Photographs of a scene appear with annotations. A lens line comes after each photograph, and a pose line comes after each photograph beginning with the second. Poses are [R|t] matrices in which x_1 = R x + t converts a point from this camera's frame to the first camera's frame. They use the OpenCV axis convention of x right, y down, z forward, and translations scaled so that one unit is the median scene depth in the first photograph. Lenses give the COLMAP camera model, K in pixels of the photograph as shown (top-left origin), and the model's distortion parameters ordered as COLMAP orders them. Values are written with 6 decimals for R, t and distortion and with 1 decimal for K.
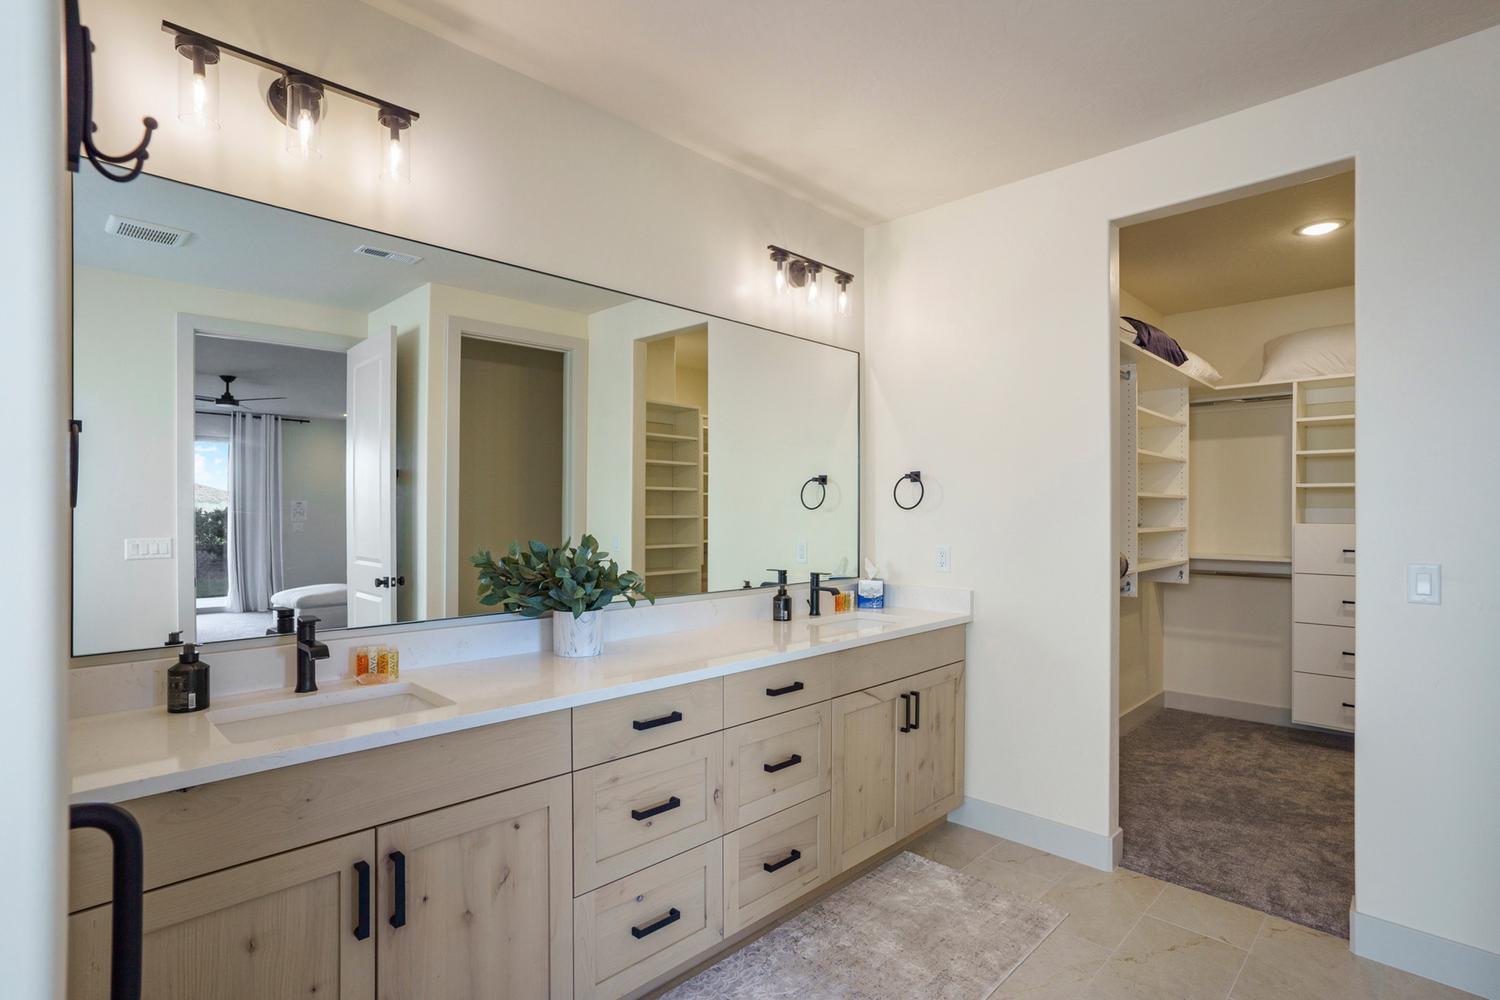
lens RADIAL K [[749.8, 0, 750.0], [0, 749.8, 500.0], [0, 0, 1]] dist [0.001344, 0.000692]
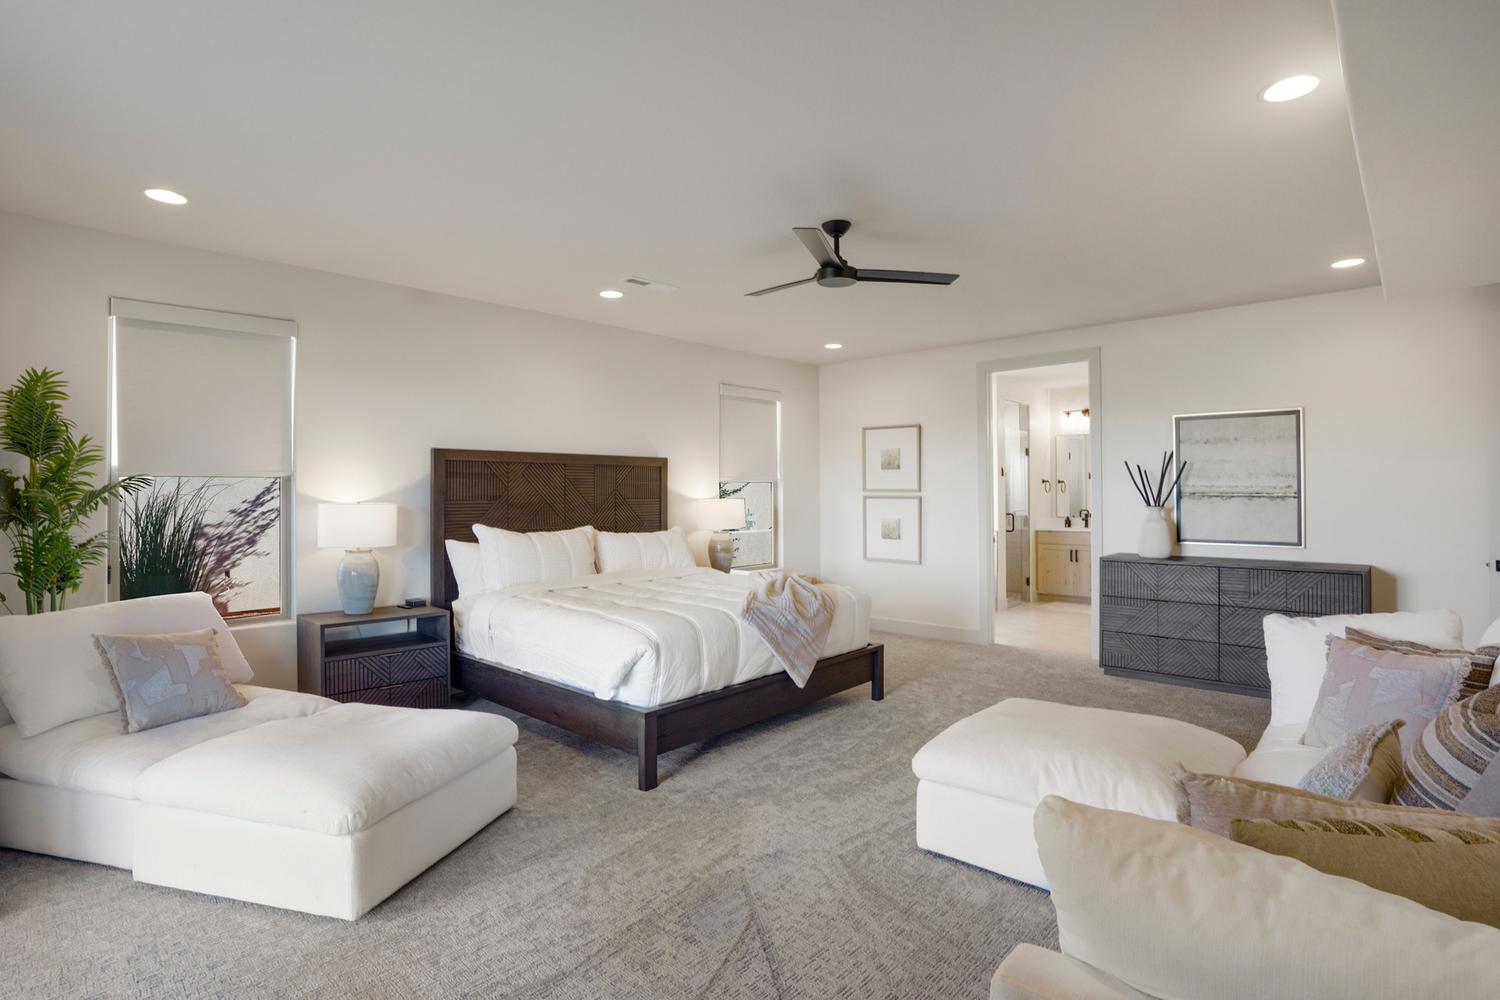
lens RADIAL K [[776.2, 0, 750.0], [0, 776.2, 500.0], [0, 0, 1]] dist [-0.028522, 0.000597]
pose [[0.011911, -0.012202, -0.999855, 5.177560], [0.012850, 0.999845, -0.012049, 0.110323], [0.999846, -0.012705, 0.012066, -1.520163]]
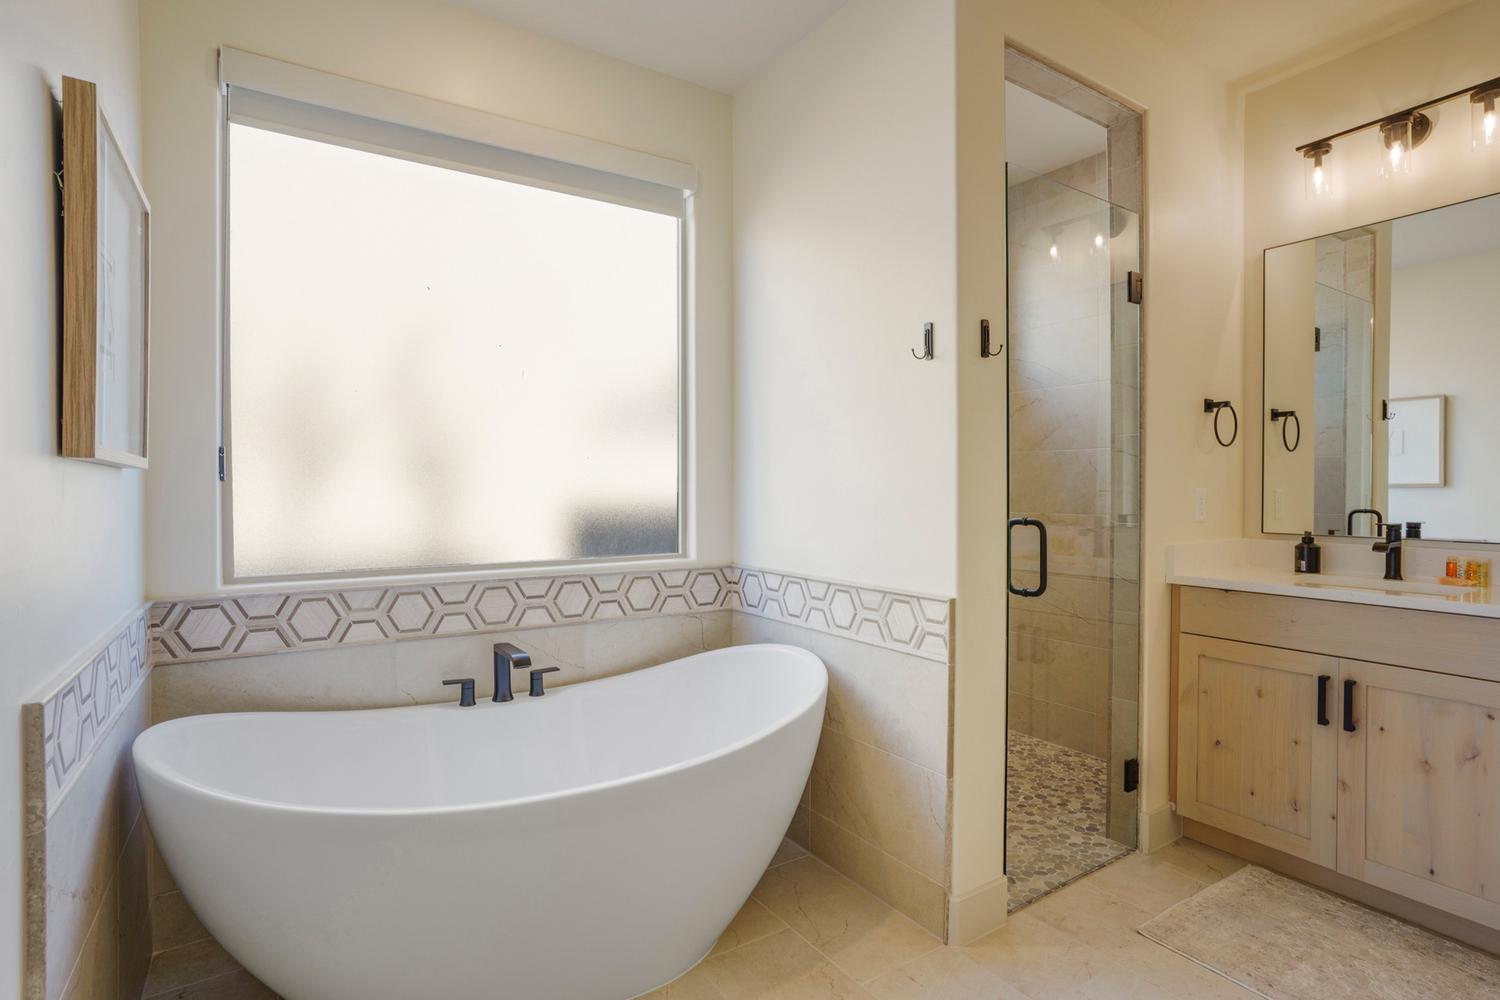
lens RADIAL K [[749.8, 0, 750.0], [0, 749.8, 500.0], [0, 0, 1]] dist [0.001344, 0.000692]
pose [[-0.228352, -0.001502, -0.973577, 1.065359], [0.000717, 0.999998, -0.001710, 0.127769], [0.973578, -0.001089, -0.228351, 0.214890]]
